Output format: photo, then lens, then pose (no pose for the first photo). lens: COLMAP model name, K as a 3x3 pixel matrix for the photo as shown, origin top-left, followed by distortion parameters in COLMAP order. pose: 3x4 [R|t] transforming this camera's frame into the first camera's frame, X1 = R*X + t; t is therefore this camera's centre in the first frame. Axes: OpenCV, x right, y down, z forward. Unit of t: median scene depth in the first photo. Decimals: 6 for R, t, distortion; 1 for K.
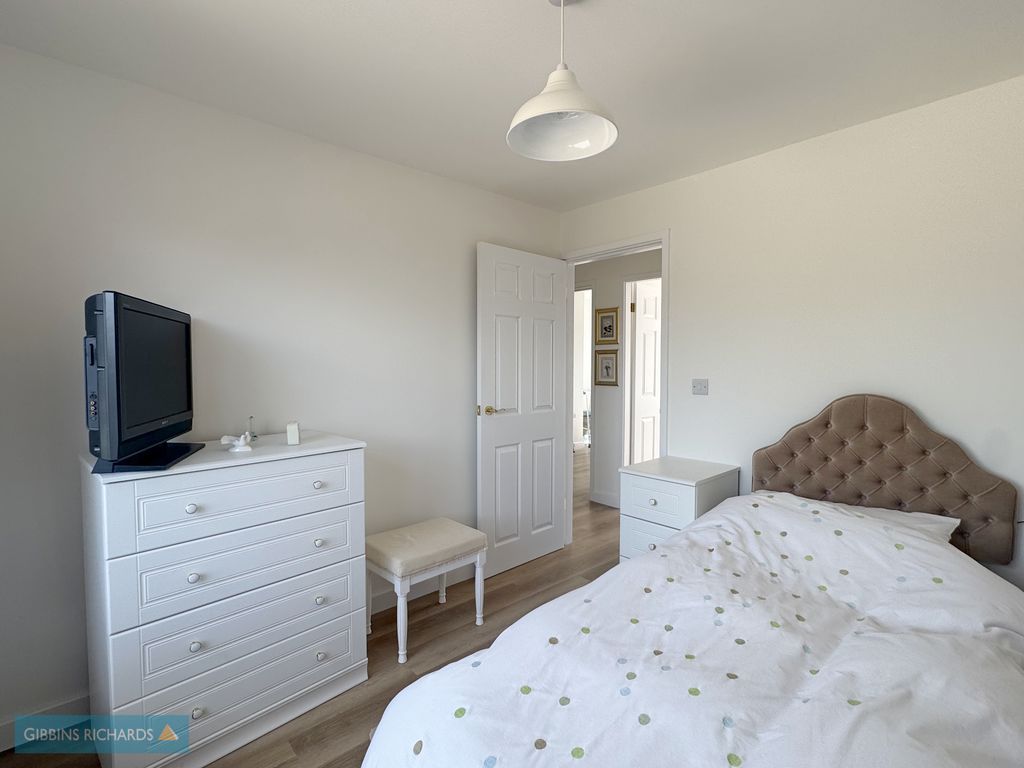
lens RADIAL K [[479.9, 0, 512.0], [0, 479.9, 384.0], [0, 0, 1]] dist [-0.000535, -0.000180]
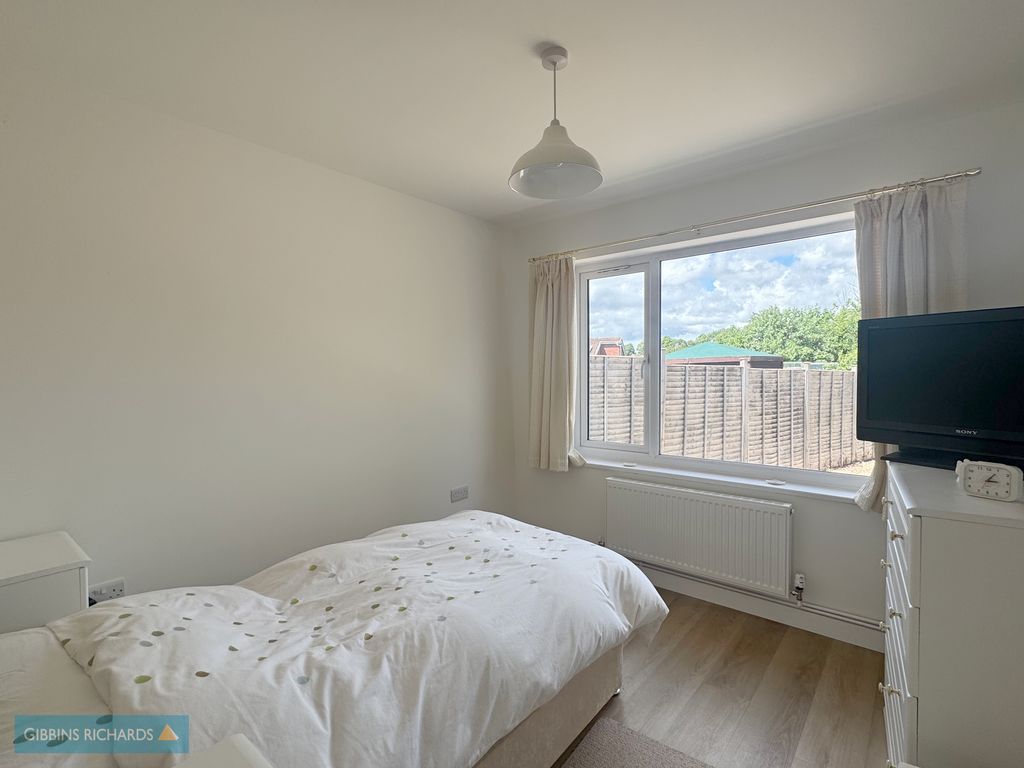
lens RADIAL K [[479.9, 0, 512.0], [0, 479.9, 384.0], [0, 0, 1]] dist [-0.000535, -0.000180]
pose [[-0.991237, 0.005895, -0.131960, 0.370410], [-0.006807, 0.995397, 0.095600, -0.138684], [0.131916, 0.095661, -0.986634, 2.172374]]
